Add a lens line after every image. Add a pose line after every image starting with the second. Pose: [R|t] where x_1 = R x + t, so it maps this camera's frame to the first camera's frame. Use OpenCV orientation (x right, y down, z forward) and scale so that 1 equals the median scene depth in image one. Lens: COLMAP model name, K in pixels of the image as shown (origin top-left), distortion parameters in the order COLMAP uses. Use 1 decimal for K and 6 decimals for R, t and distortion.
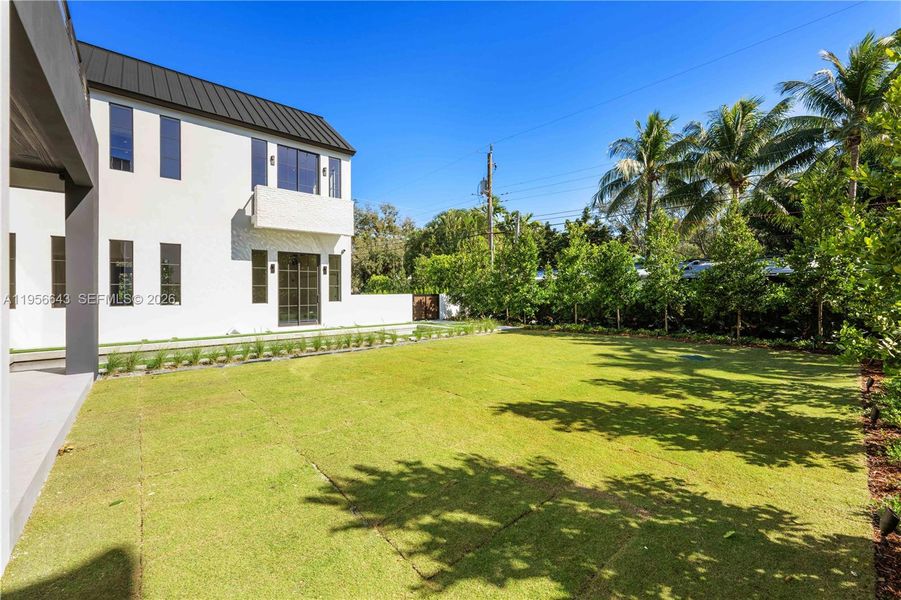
lens RADIAL K [[355.7, 0, 425.7], [0, 355.7, 296.0], [0, 0, 1]] dist [0.001749, -0.000069]
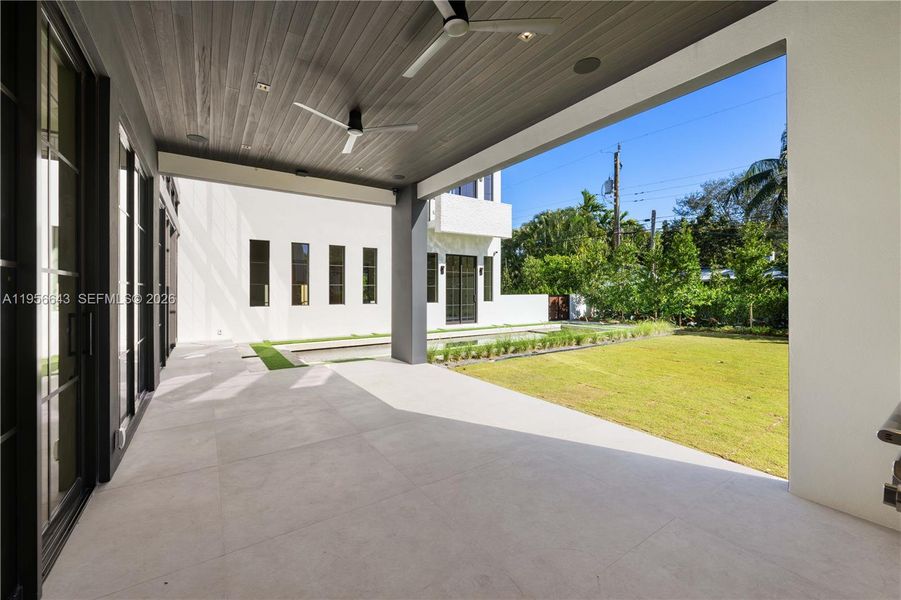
lens RADIAL K [[355.7, 0, 450.9], [0, 355.7, 294.4], [0, 0, 1]] dist [0.001749, -0.000069]
pose [[0.994442, 0.004124, -0.105202, -0.253549], [-0.004600, 0.999980, -0.004279, 0.000213], [0.105183, 0.004739, 0.994442, -0.046918]]
